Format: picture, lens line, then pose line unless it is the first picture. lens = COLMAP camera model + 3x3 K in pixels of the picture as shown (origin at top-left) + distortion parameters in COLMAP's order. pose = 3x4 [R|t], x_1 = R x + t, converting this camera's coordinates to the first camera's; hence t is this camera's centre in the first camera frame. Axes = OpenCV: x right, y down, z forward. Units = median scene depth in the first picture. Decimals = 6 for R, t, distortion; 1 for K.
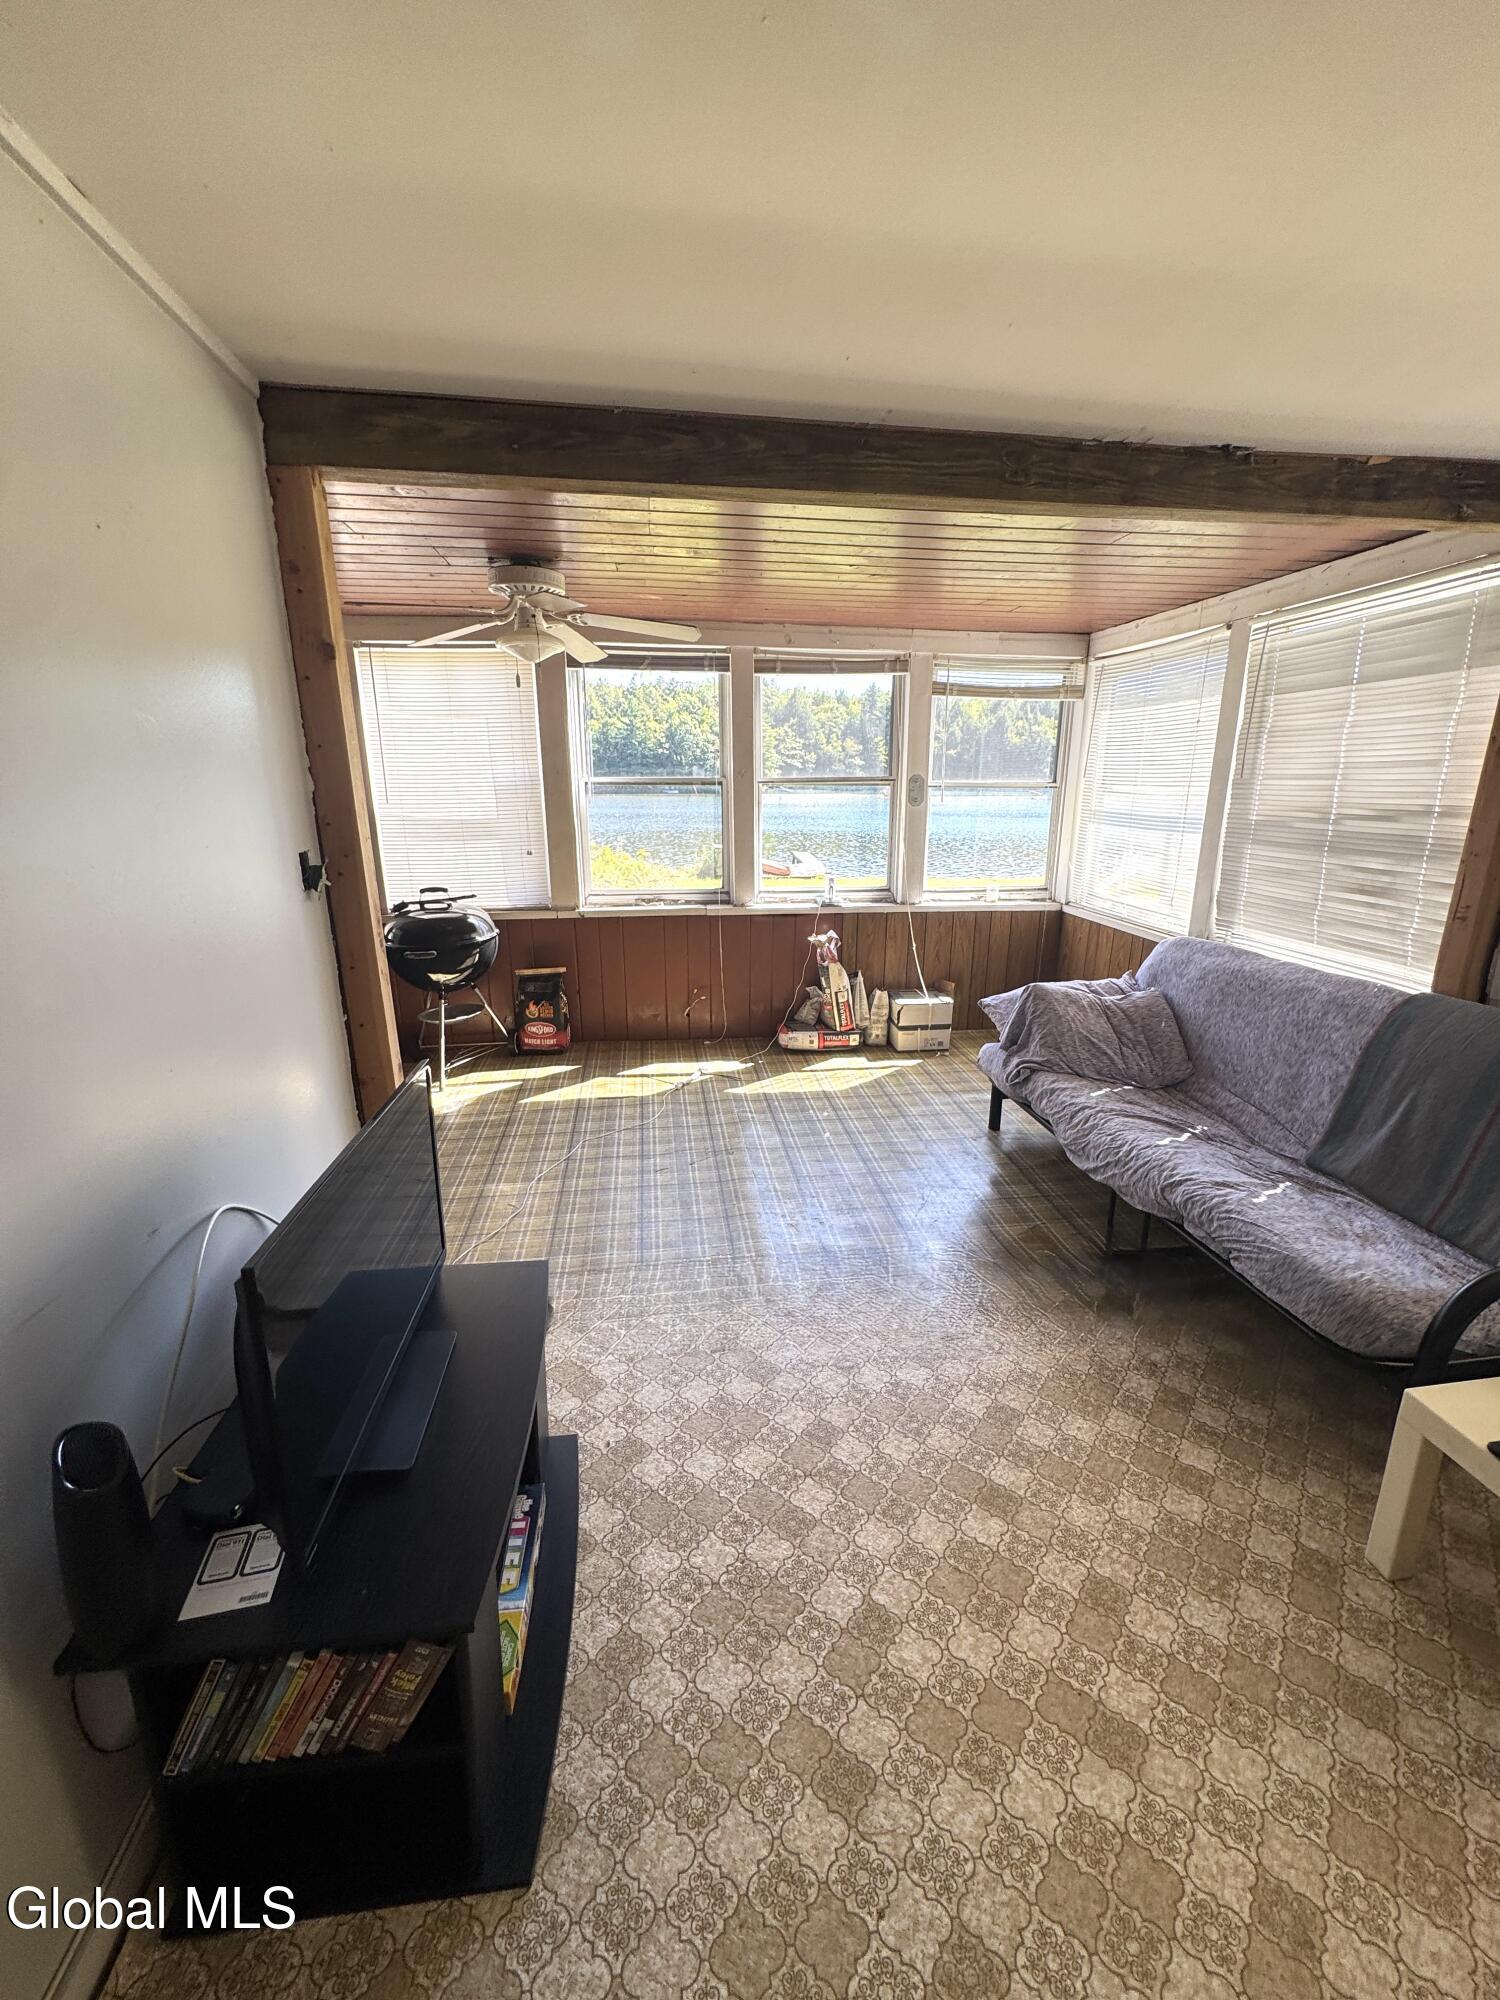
lens RADIAL K [[797.1, 0, 751.7], [0, 797.1, 996.0], [0, 0, 1]] dist [0.000703, -0.000051]
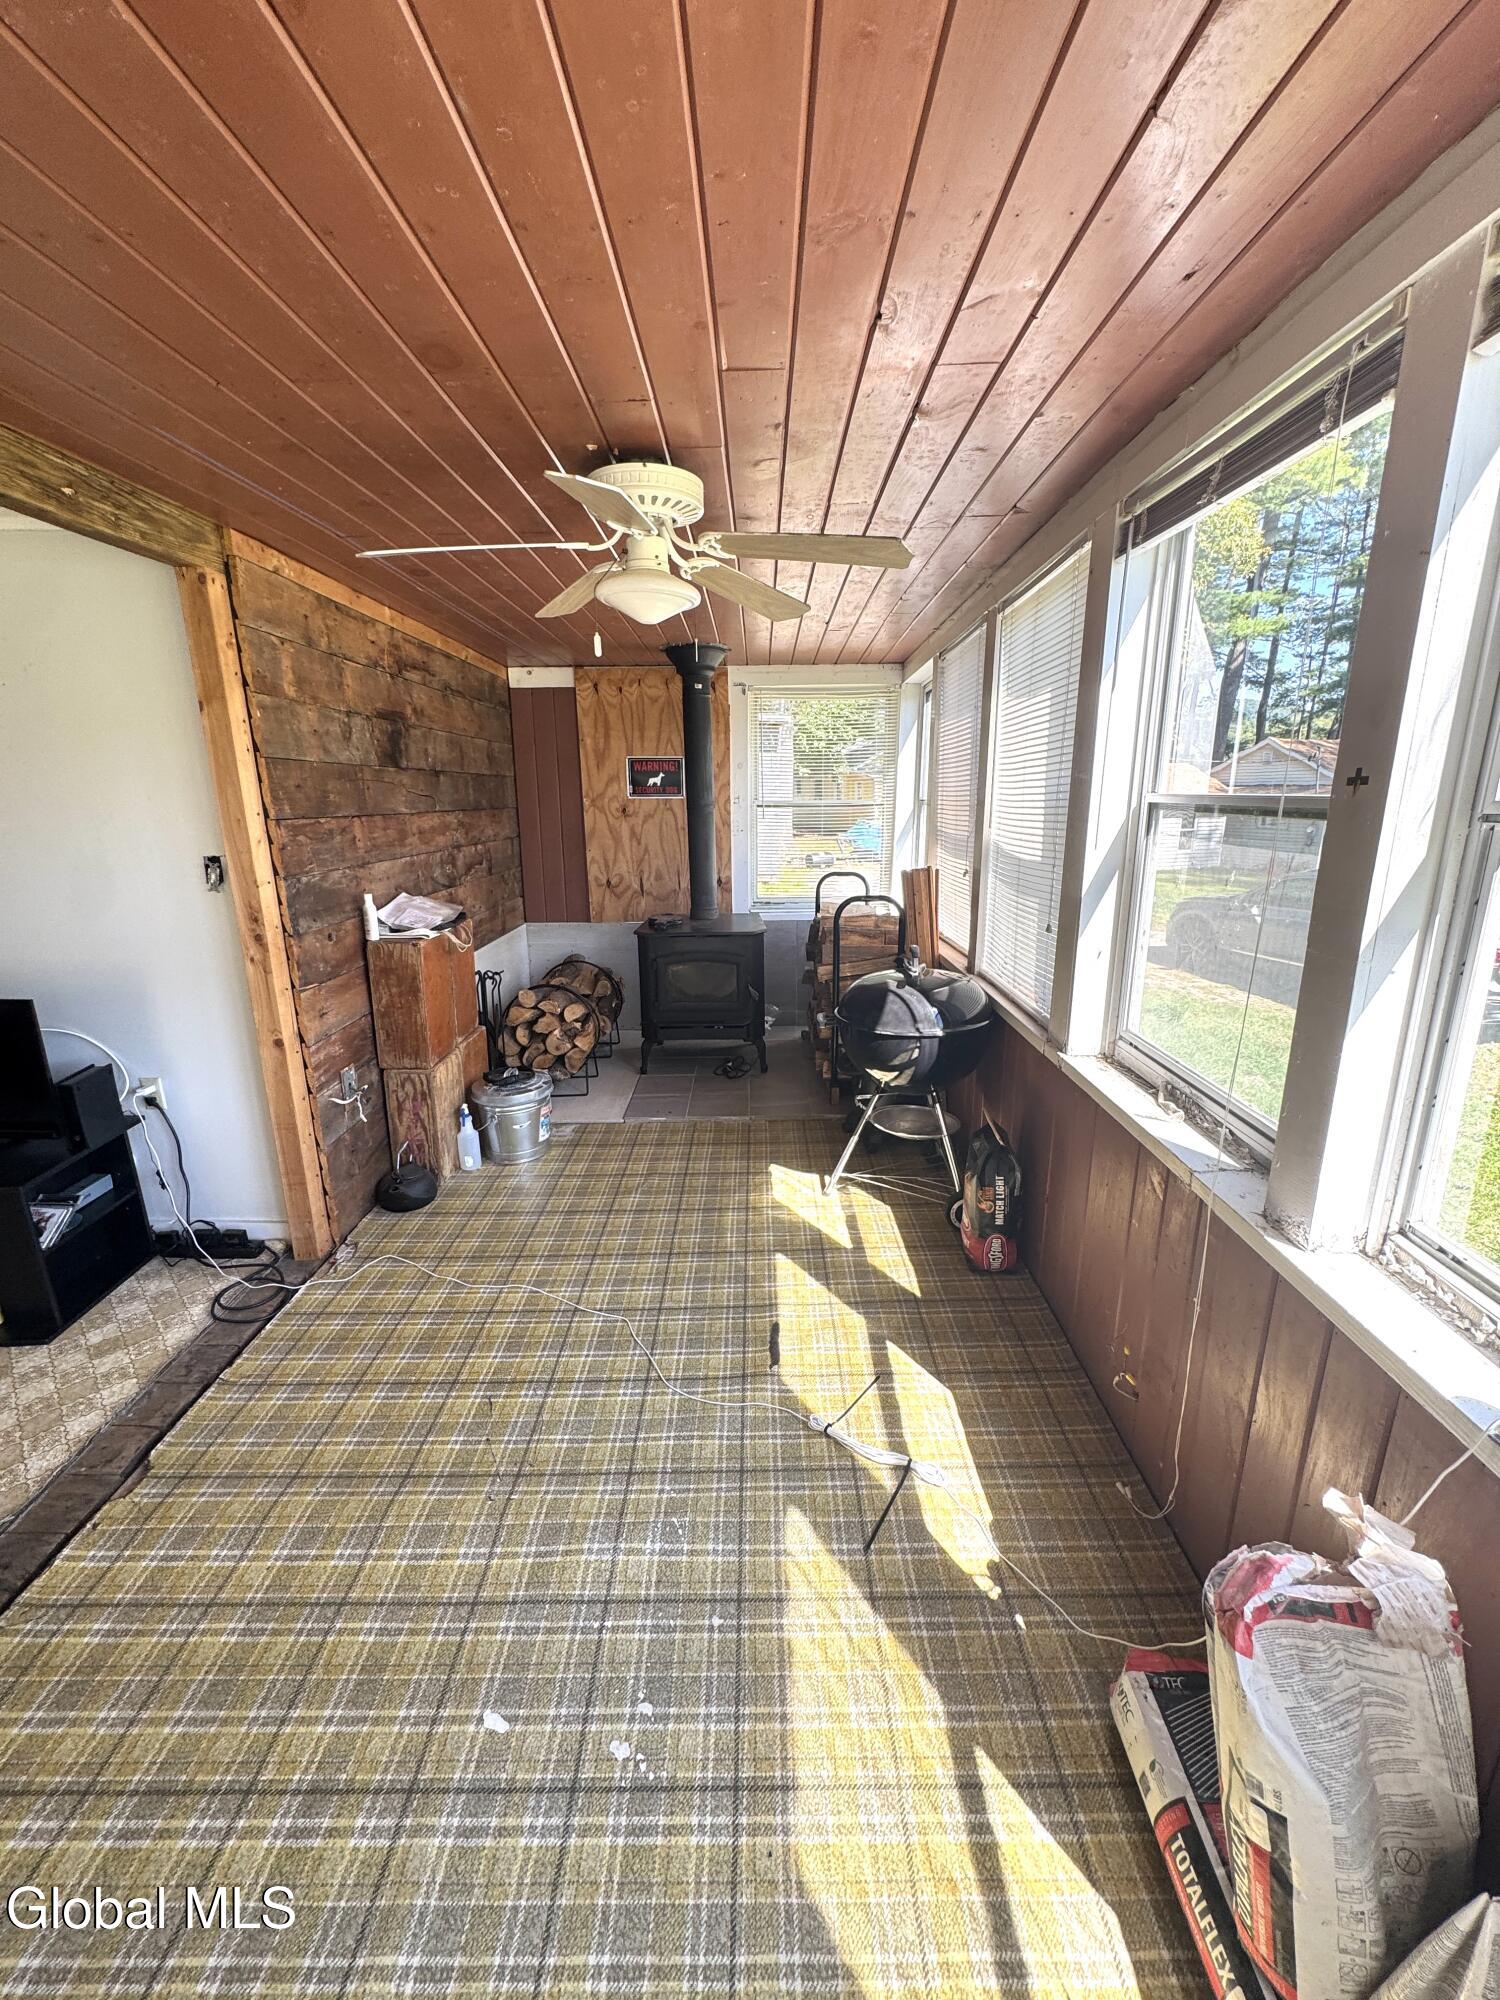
lens RADIAL K [[797.1, 0, 749.6], [0, 797.1, 997.5], [0, 0, 1]] dist [0.000703, -0.000051]
pose [[-0.139535, 0.246497, -0.959046, 0.309677], [-0.251366, 0.927978, 0.275084, -0.247172], [0.957781, 0.279456, -0.067525, 0.892818]]
